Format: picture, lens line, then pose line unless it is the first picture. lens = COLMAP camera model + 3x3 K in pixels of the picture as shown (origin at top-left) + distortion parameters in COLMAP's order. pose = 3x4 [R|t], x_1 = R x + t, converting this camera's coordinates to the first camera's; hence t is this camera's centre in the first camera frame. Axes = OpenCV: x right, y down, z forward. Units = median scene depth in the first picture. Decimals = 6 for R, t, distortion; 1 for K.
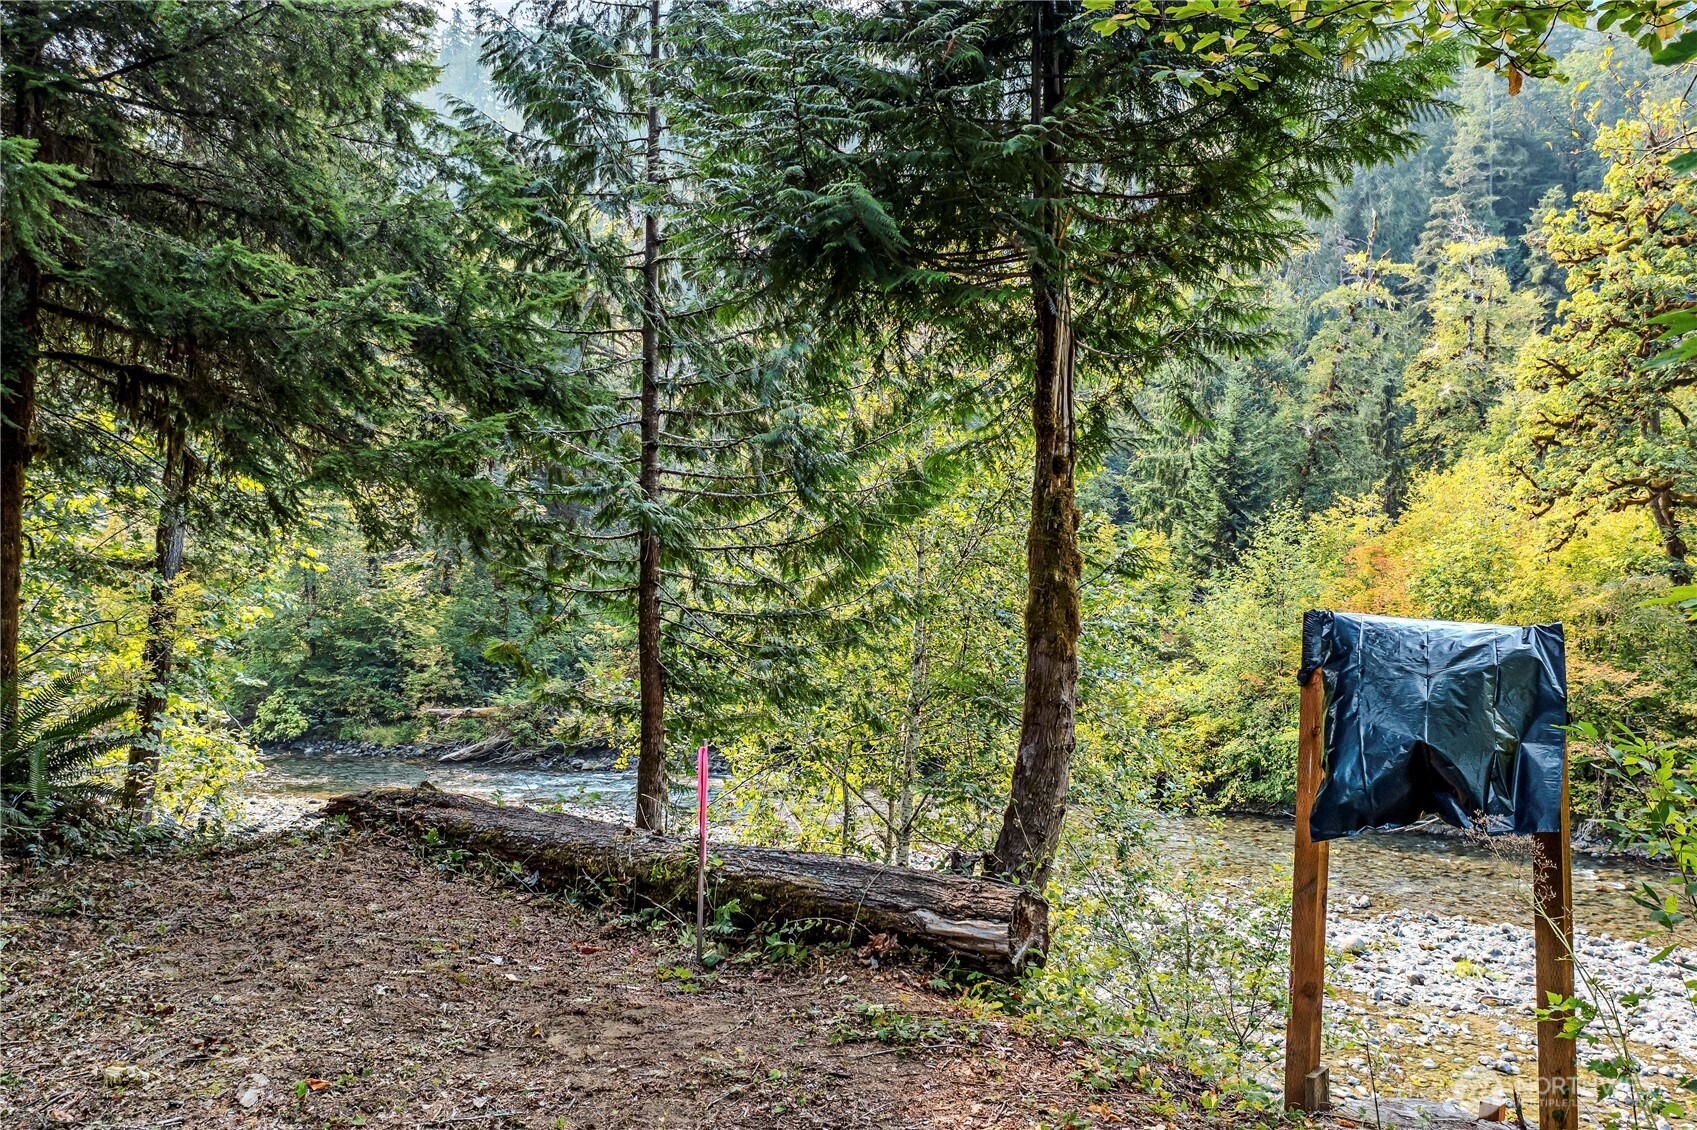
lens RADIAL K [[1351.7, 0, 840.5], [0, 1351.7, 564.9], [0, 0, 1]] dist [-0.021447, -0.003414]
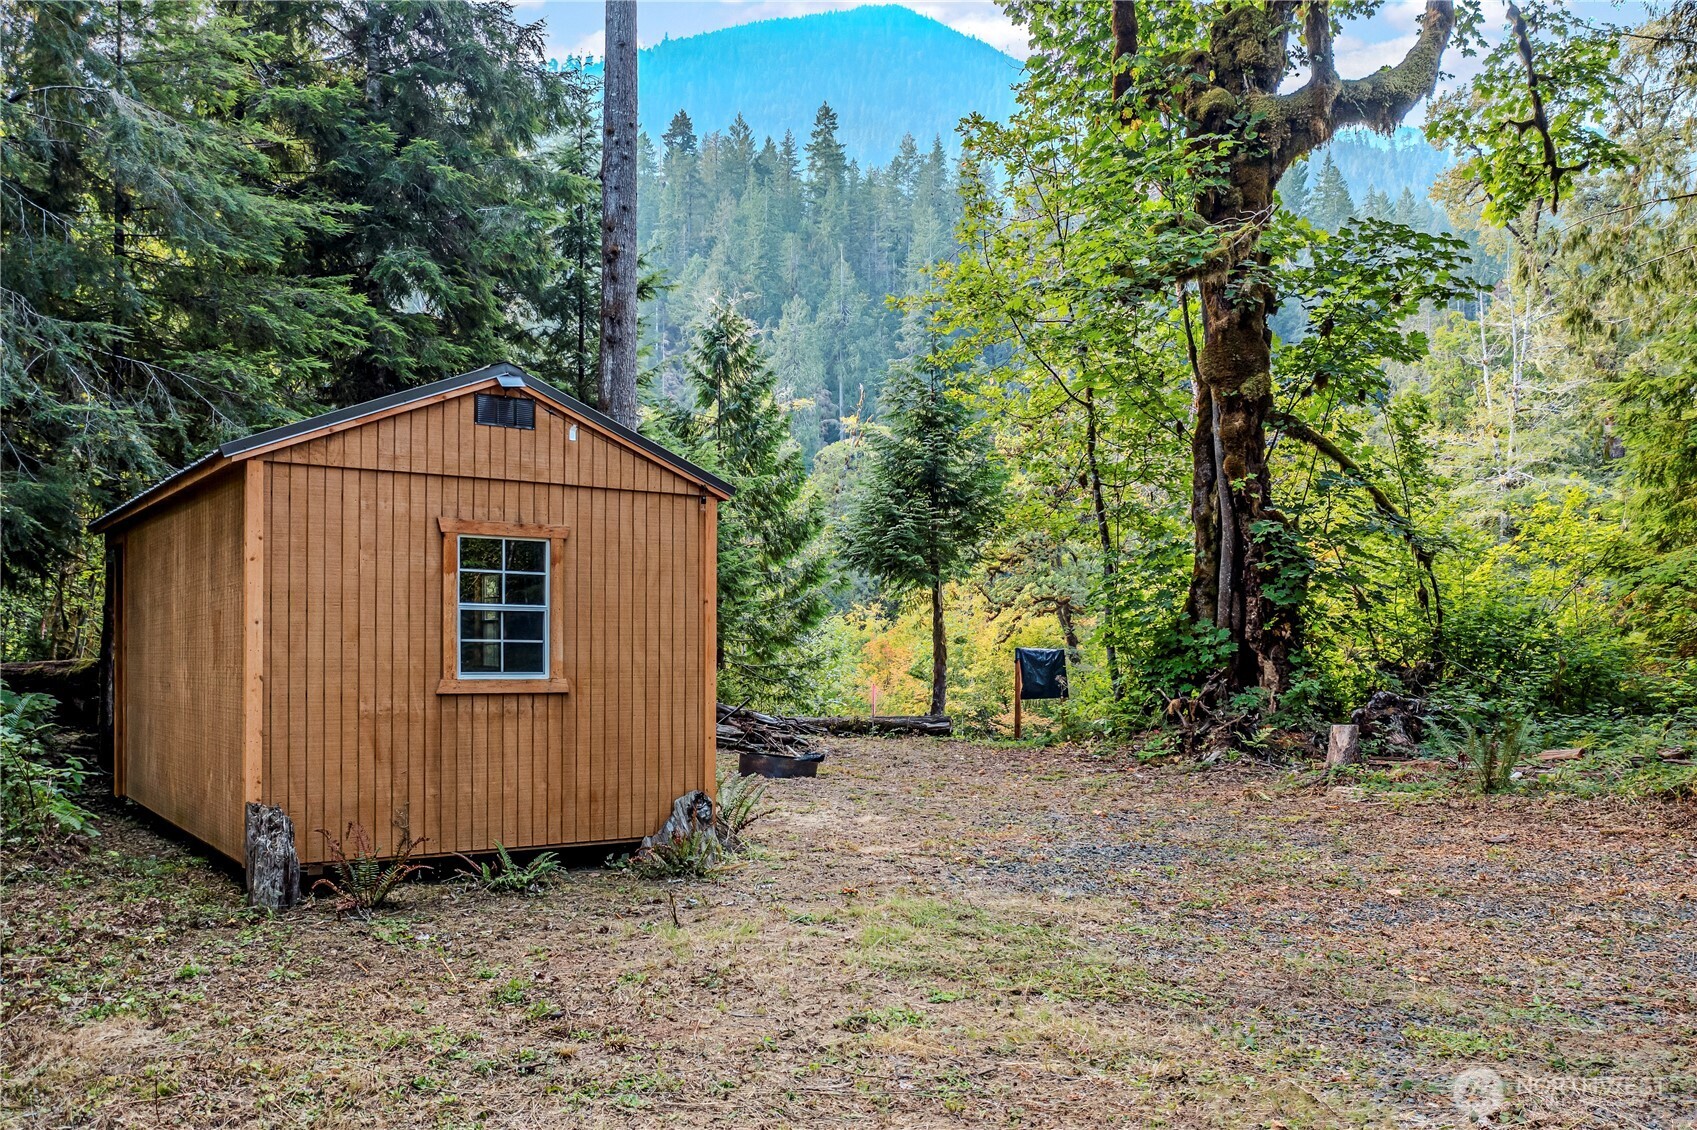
lens RADIAL K [[1351.7, 0, 840.5], [0, 1351.7, 564.9], [0, 0, 1]] dist [-0.021447, -0.003414]
pose [[0.923312, 0.018690, 0.383595, -0.237466], [0.009530, 0.997392, -0.071536, 0.010196], [-0.383931, 0.069706, 0.920727, -0.363057]]
